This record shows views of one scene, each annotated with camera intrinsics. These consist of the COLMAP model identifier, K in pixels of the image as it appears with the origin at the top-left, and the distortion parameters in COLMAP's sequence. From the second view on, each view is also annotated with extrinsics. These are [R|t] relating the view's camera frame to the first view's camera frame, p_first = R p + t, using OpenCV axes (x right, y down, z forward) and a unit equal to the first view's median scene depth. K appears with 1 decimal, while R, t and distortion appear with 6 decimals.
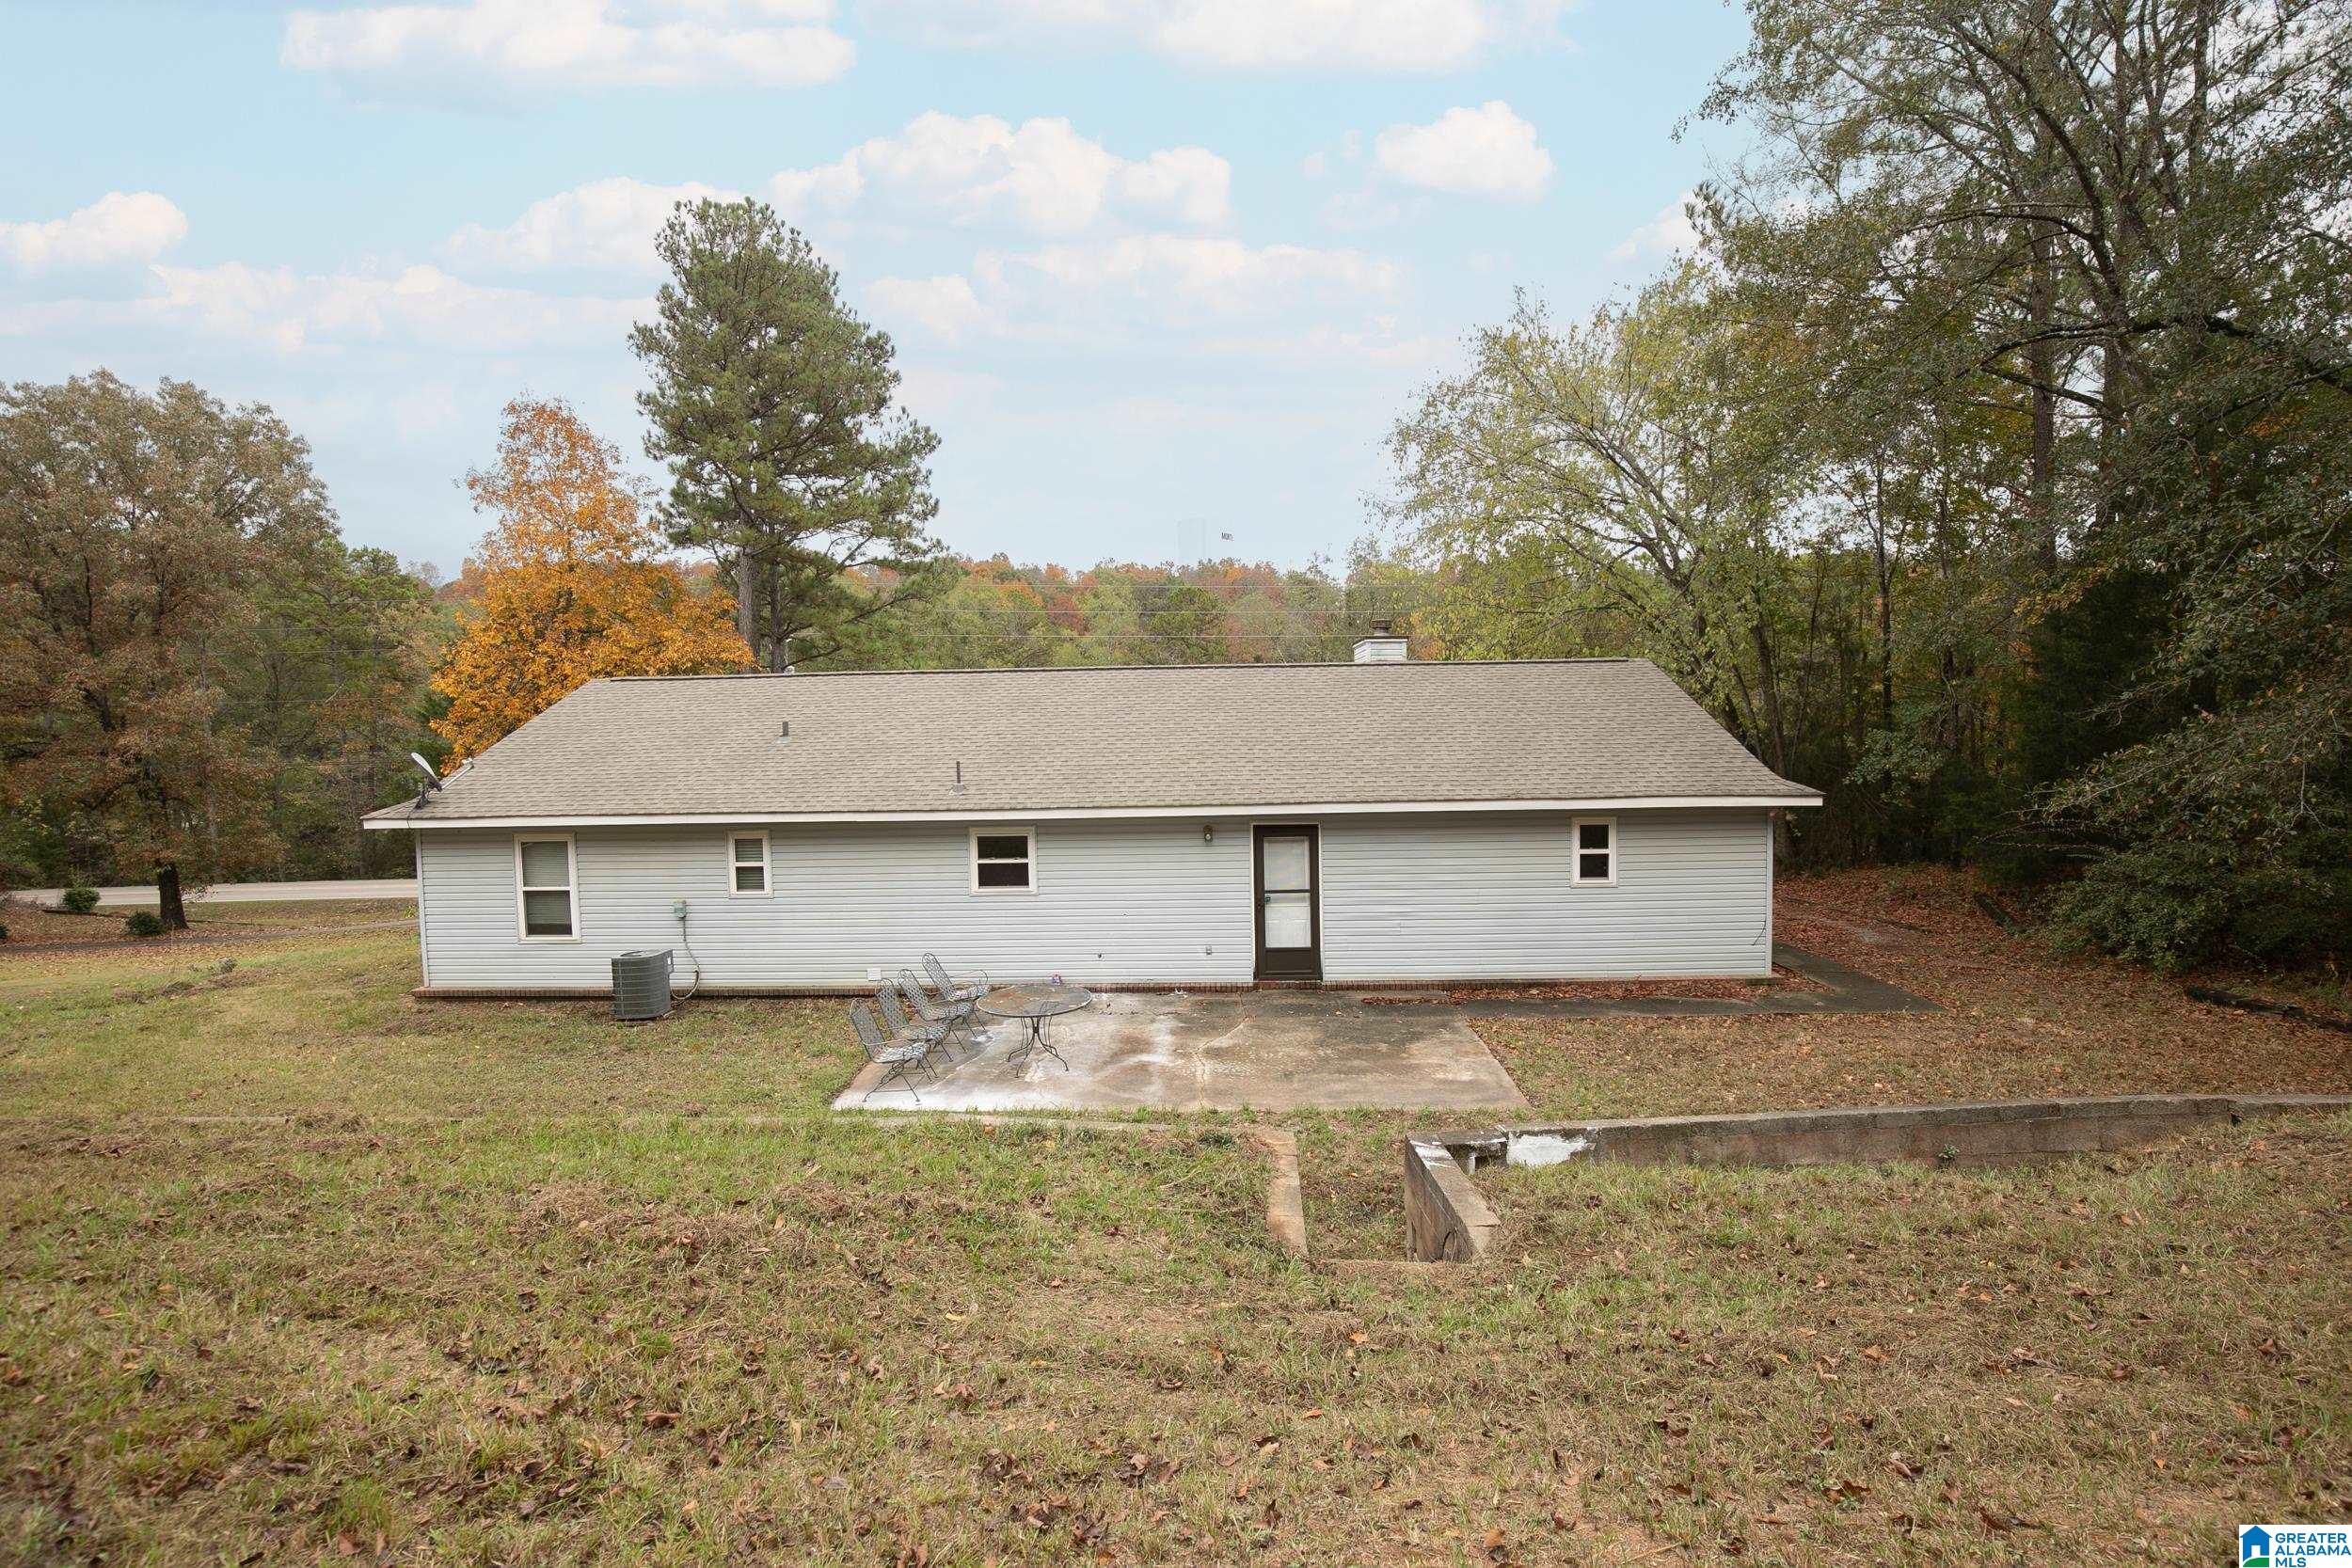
lens RADIAL K [[1075.7, 0, 1177.4], [0, 1075.7, 782.2], [0, 0, 1]] dist [-0.023316, 0.000074]
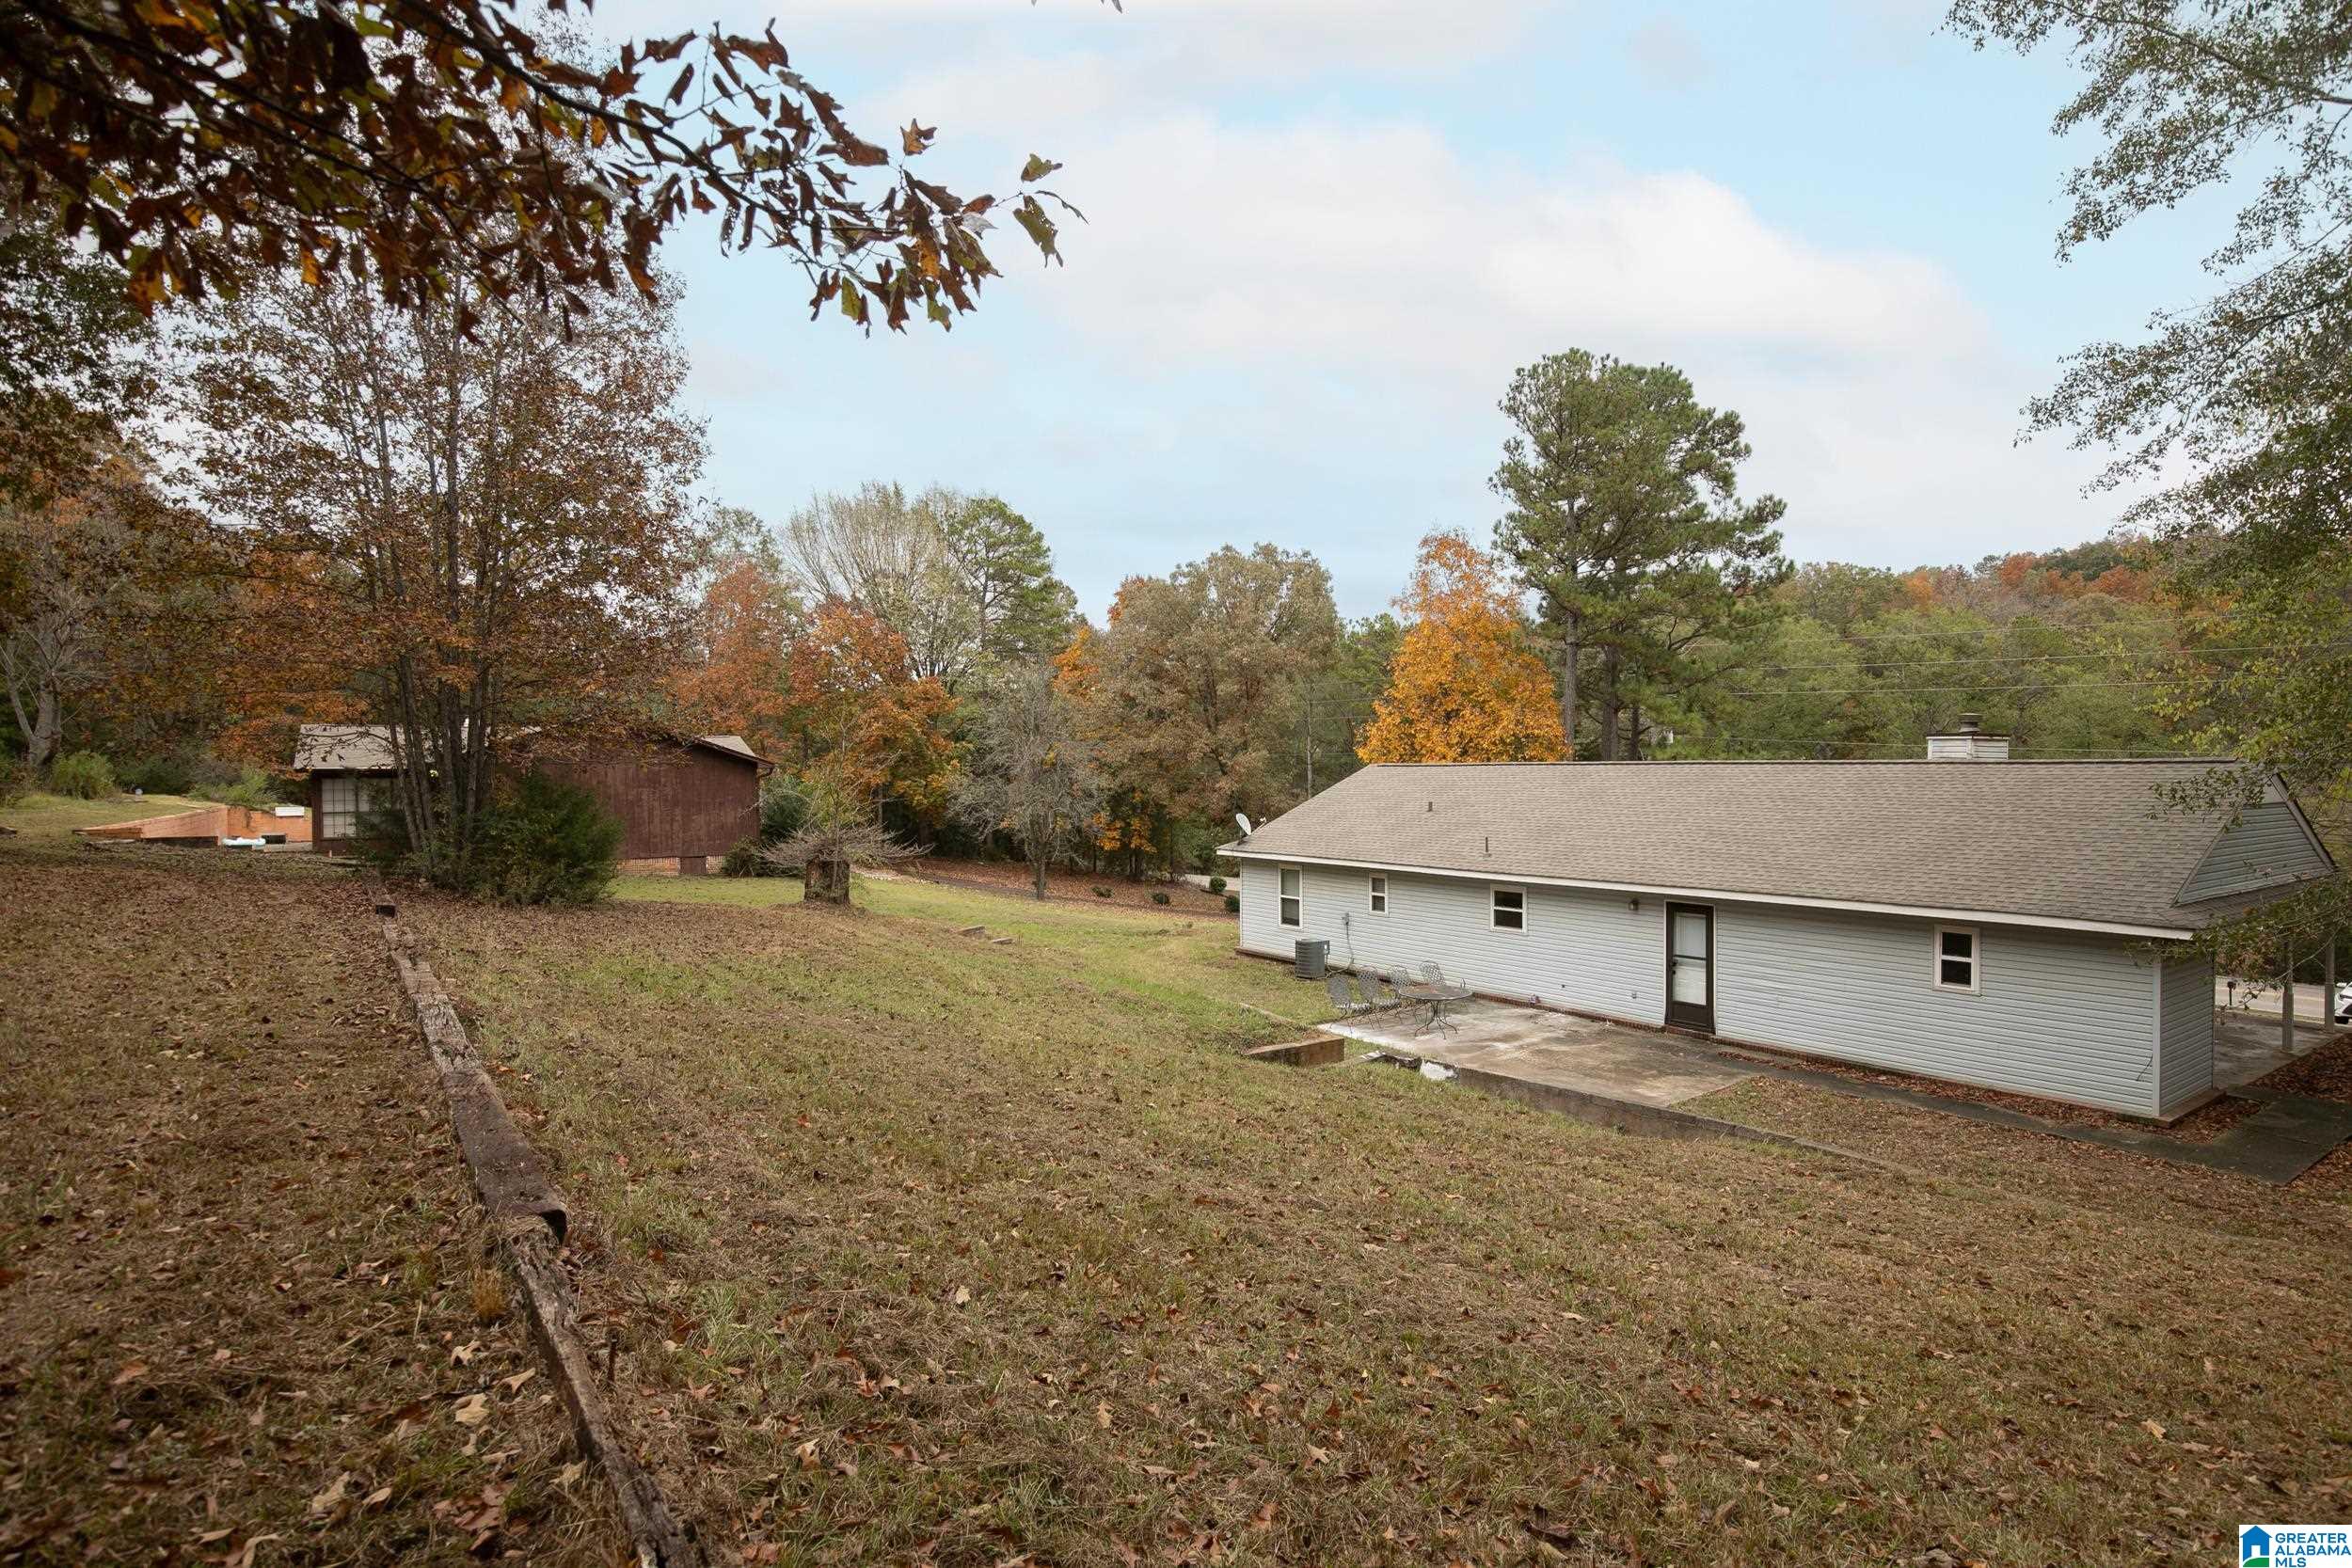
lens RADIAL K [[1289.2, 0, 1176.0], [0, 1289.2, 777.3], [0, 0, 1]] dist [-0.046551, -0.001069]
pose [[0.596627, 0.025240, -0.802122, 0.930218], [-0.047007, 0.998888, -0.003533, -0.074726], [0.801141, 0.039814, 0.597150, -0.373798]]
